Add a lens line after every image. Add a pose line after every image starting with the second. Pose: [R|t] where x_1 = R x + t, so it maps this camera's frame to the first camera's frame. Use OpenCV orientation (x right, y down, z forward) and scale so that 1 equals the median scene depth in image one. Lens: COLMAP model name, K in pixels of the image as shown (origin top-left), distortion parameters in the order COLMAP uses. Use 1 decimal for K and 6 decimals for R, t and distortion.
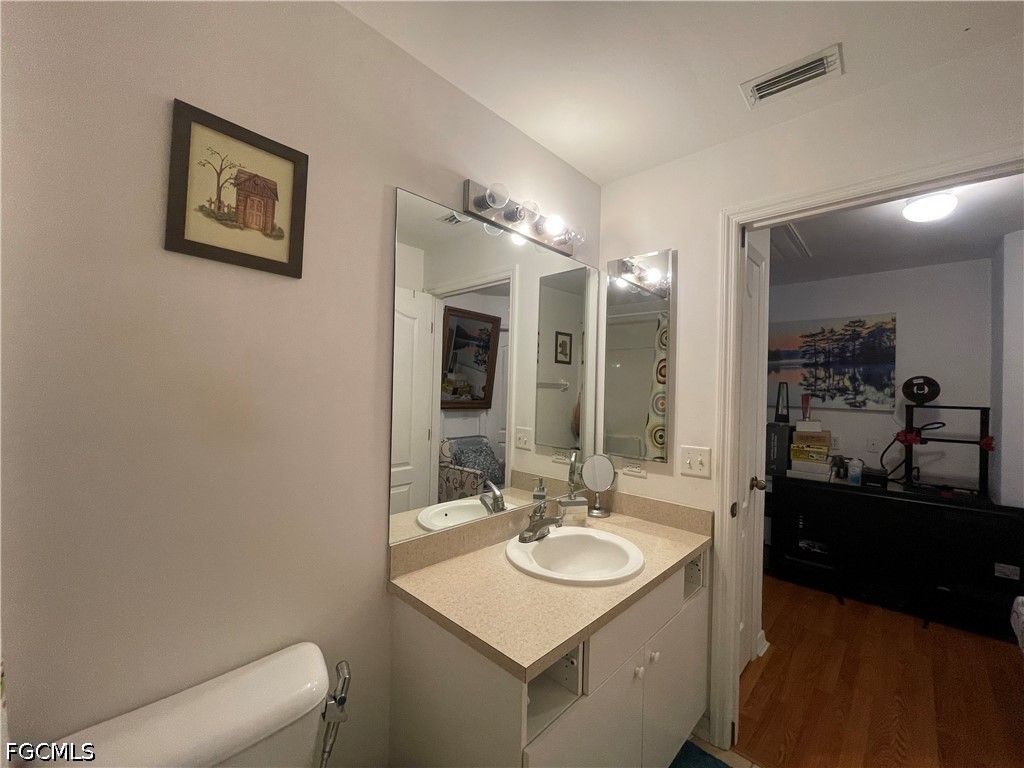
lens RADIAL K [[413.1, 0, 512.0], [0, 413.1, 384.0], [0, 0, 1]] dist [-0.001200, -0.000241]
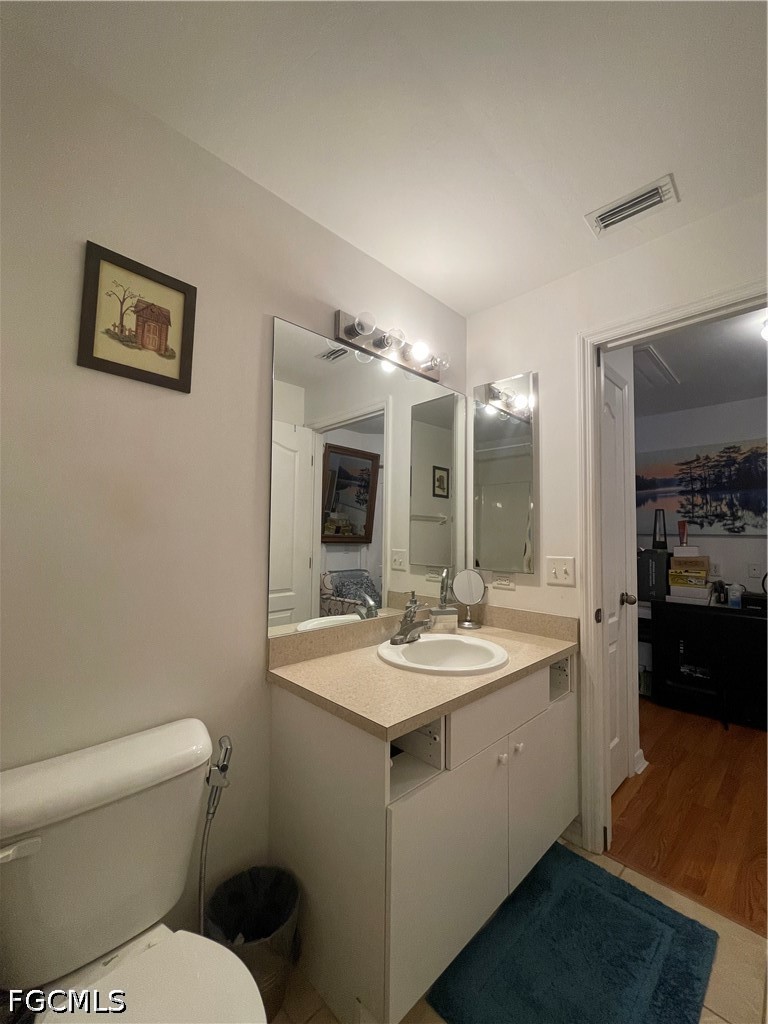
lens RADIAL K [[413.1, 0, 380.6], [0, 413.1, 513.6], [0, 0, 1]] dist [-0.001200, -0.000241]
pose [[0.999134, -0.015611, -0.038579, 0.032599], [0.013990, 0.999023, -0.041927, 0.078747], [0.039196, 0.041351, 0.998376, -0.062944]]
